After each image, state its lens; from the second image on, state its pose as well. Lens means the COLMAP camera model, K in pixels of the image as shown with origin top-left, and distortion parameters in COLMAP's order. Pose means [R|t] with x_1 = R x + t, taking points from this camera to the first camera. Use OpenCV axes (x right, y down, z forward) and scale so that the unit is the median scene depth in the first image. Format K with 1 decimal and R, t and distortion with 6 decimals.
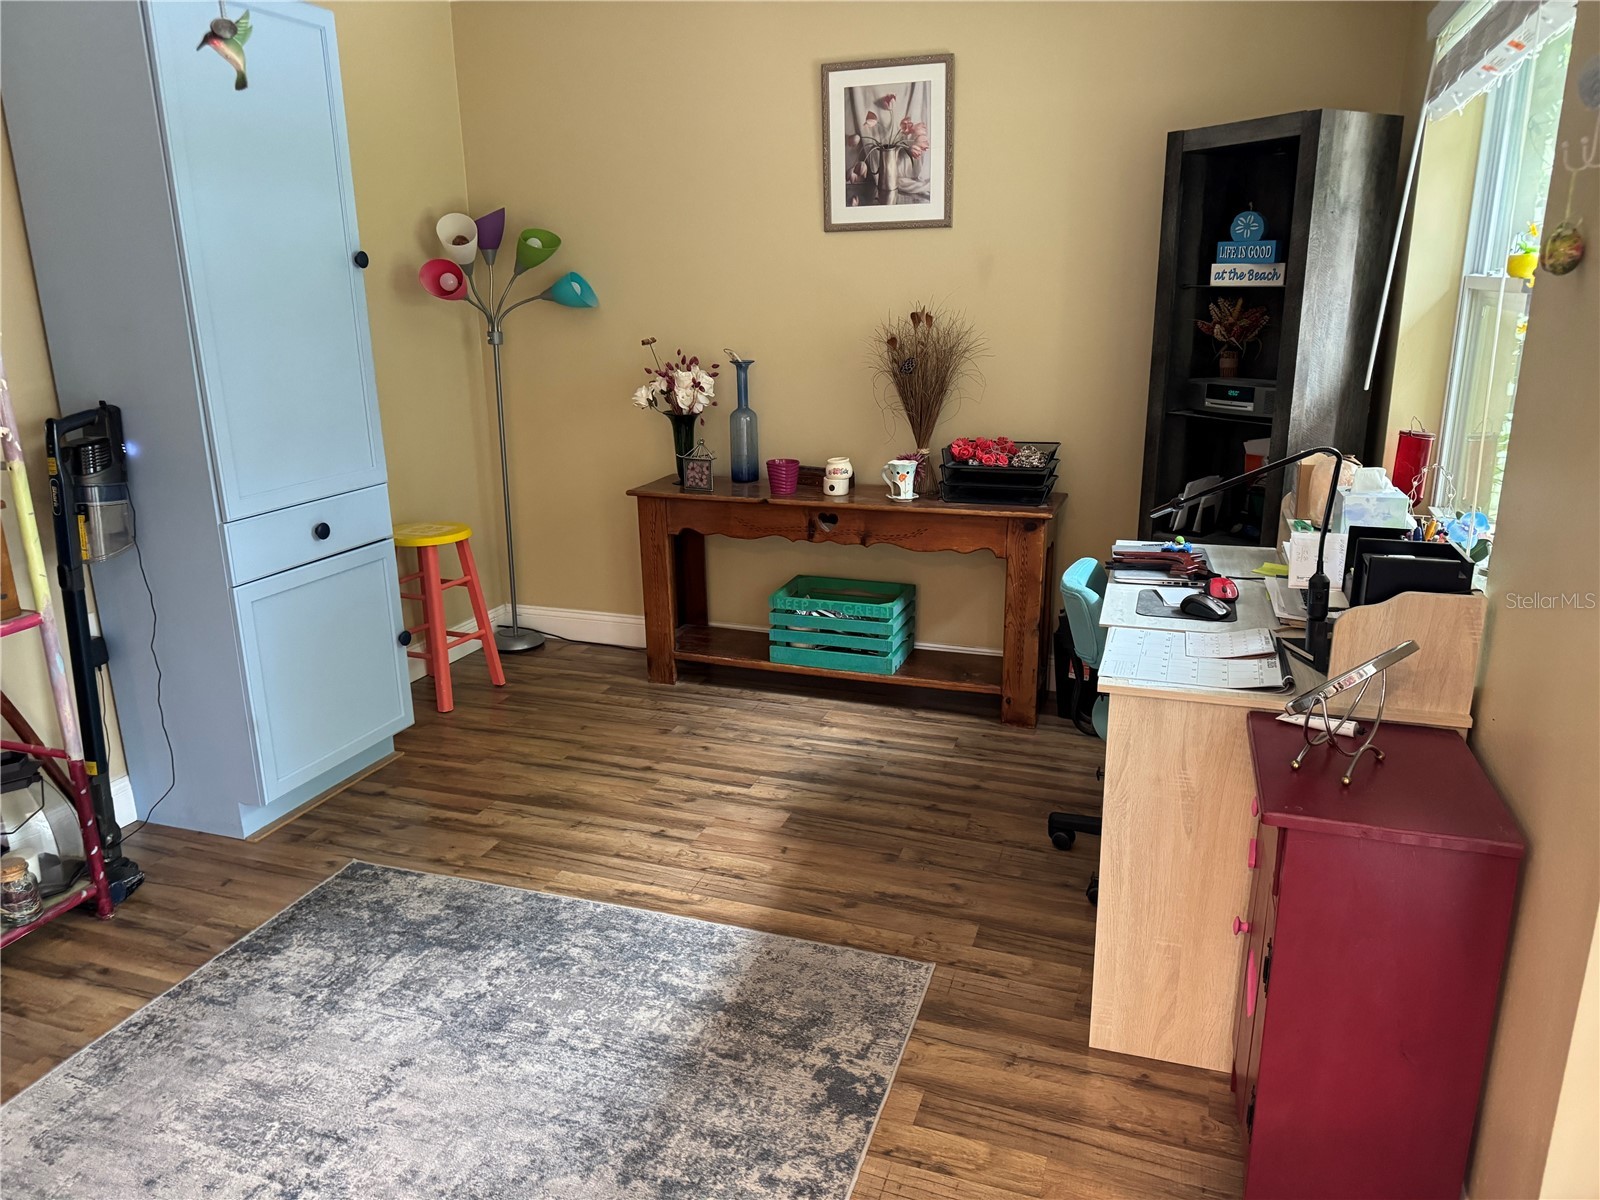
lens RADIAL K [[1102.3, 0, 800.0], [0, 1102.3, 600.0], [0, 0, 1]] dist [0.074174, -0.141938]
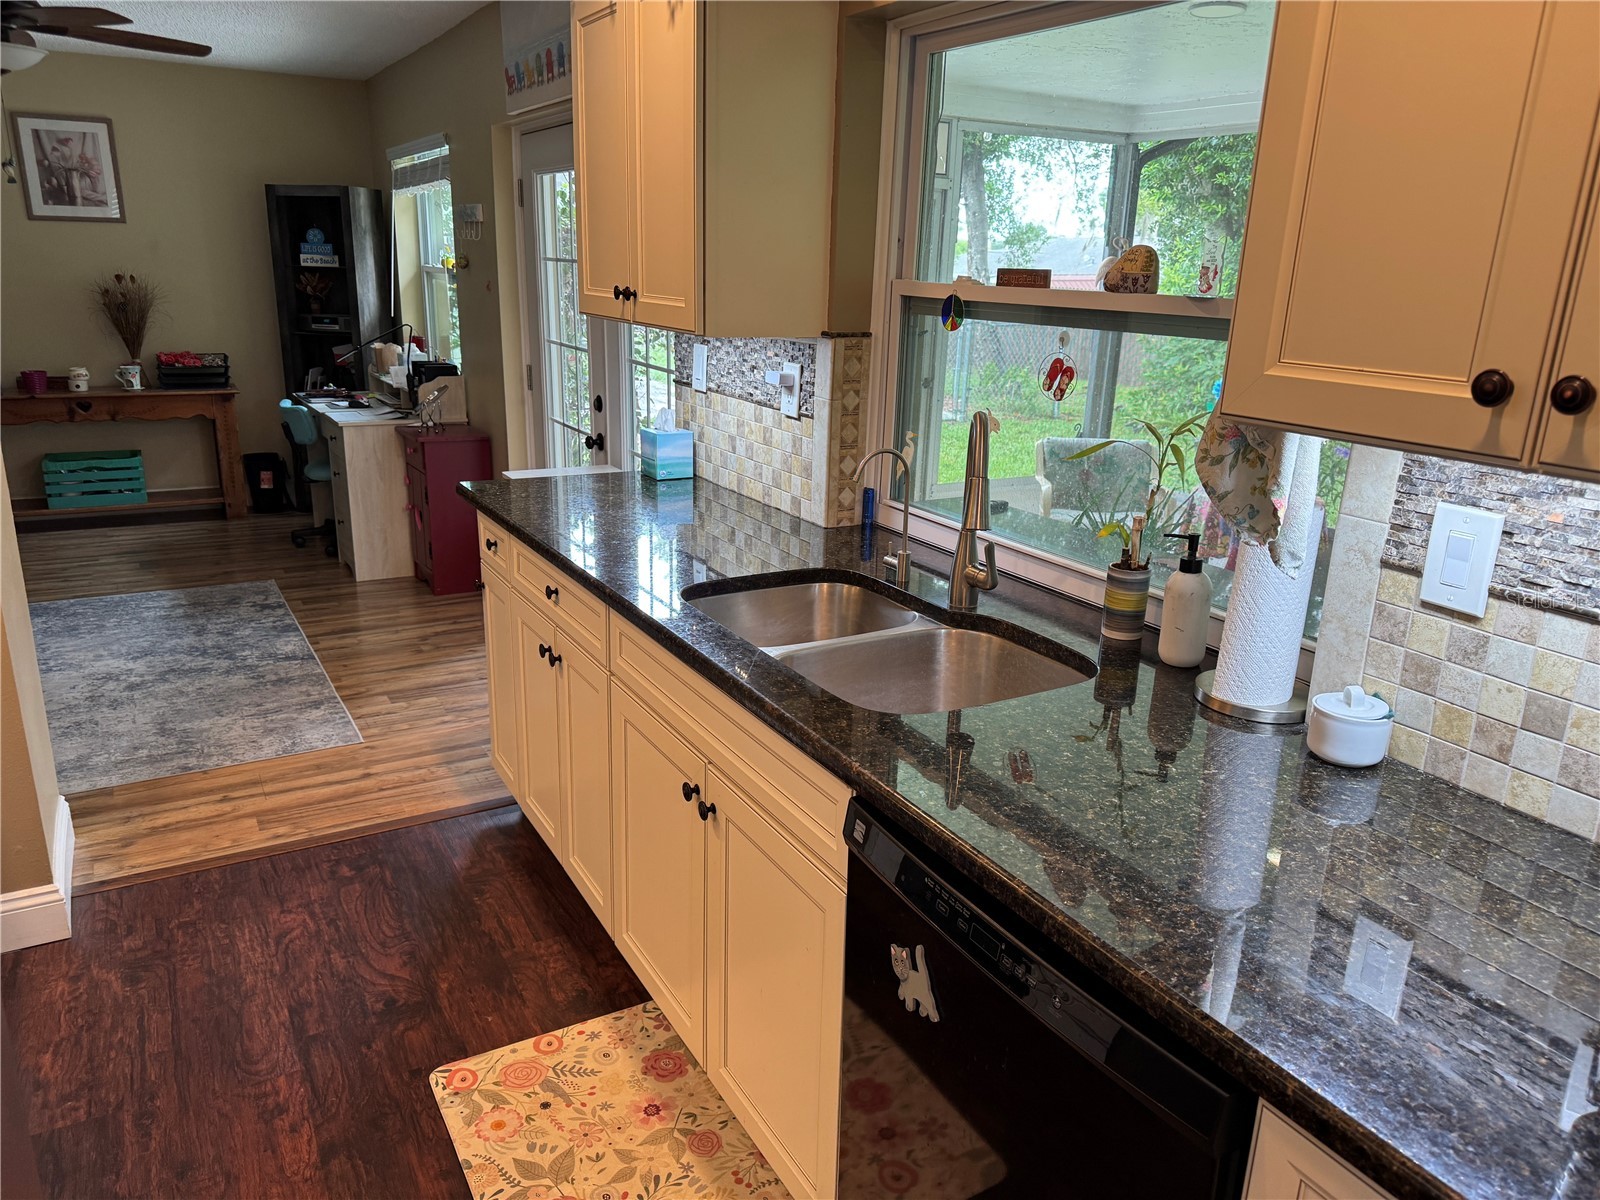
lens RADIAL K [[1125.9, 0, 800.0], [0, 1125.9, 600.0], [0, 0, 1]] dist [0.060958, -0.068661]
pose [[0.647513, -0.188386, 0.738402, -0.586876], [0.175301, 0.979799, 0.096249, 0.227713], [-0.741618, 0.067121, 0.667456, -0.846894]]
